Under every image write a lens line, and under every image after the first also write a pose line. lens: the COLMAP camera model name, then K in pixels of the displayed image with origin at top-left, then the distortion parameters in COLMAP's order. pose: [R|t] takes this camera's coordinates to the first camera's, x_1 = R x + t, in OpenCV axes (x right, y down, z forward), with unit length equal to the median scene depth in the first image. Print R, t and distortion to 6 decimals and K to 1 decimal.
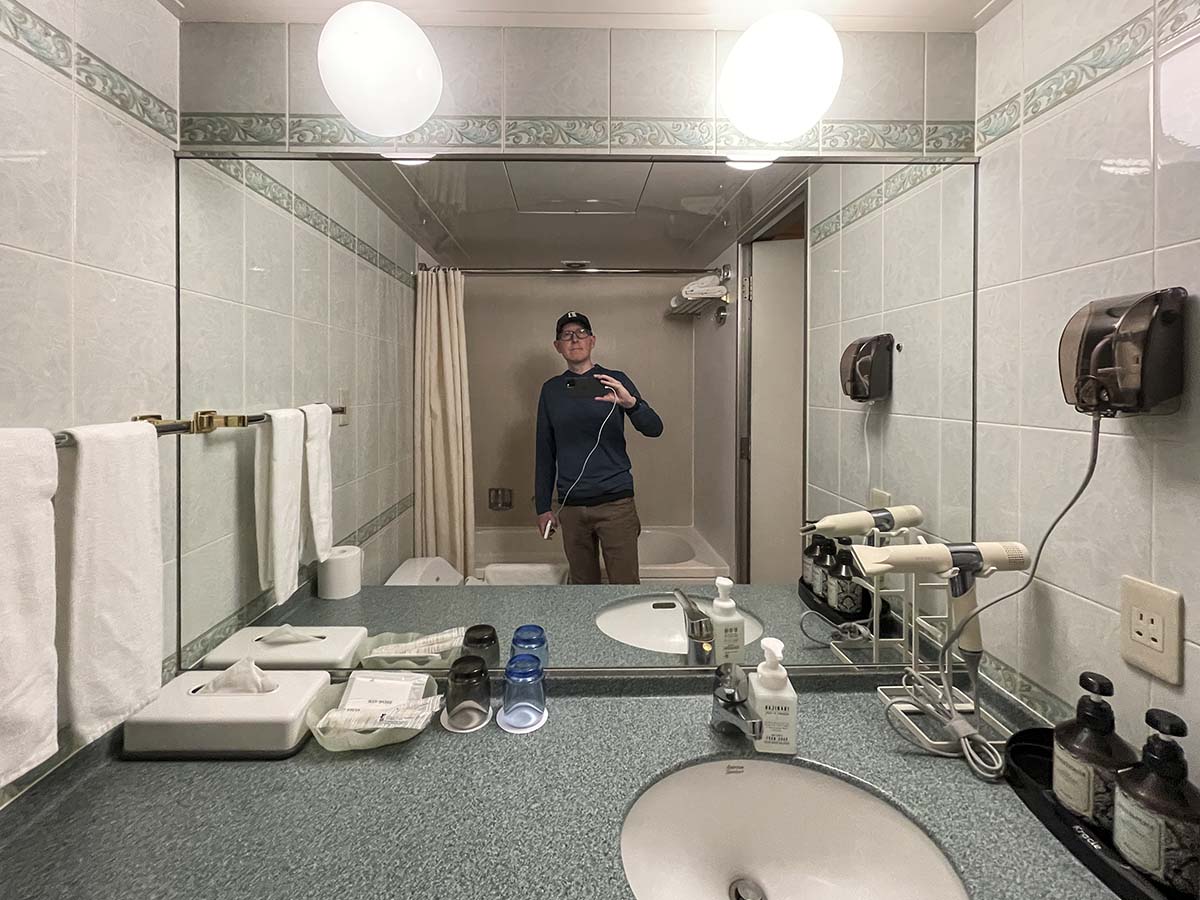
lens RADIAL K [[482.3, 0, 612.2], [0, 482.3, 432.8], [0, 0, 1]] dist [-0.000202, 0.000369]
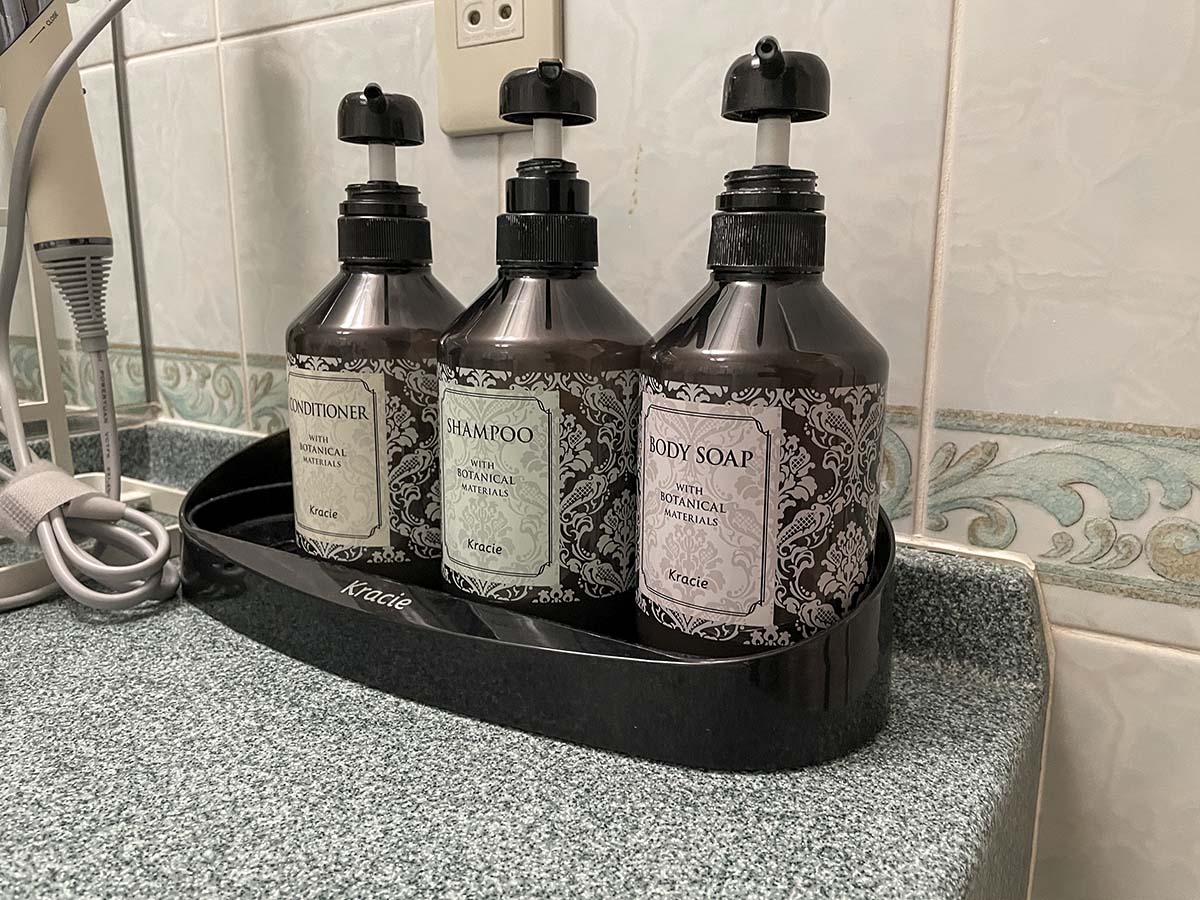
lens RADIAL K [[912.0, 0, 600.0], [0, 912.0, 450.0], [0, 0, 1]] dist [0.063059, -0.016273]
pose [[0.553977, -0.167041, 0.815602, 0.584530], [0.011809, 0.981143, 0.192924, 0.603575], [-0.832448, -0.097244, 0.545503, 0.560817]]
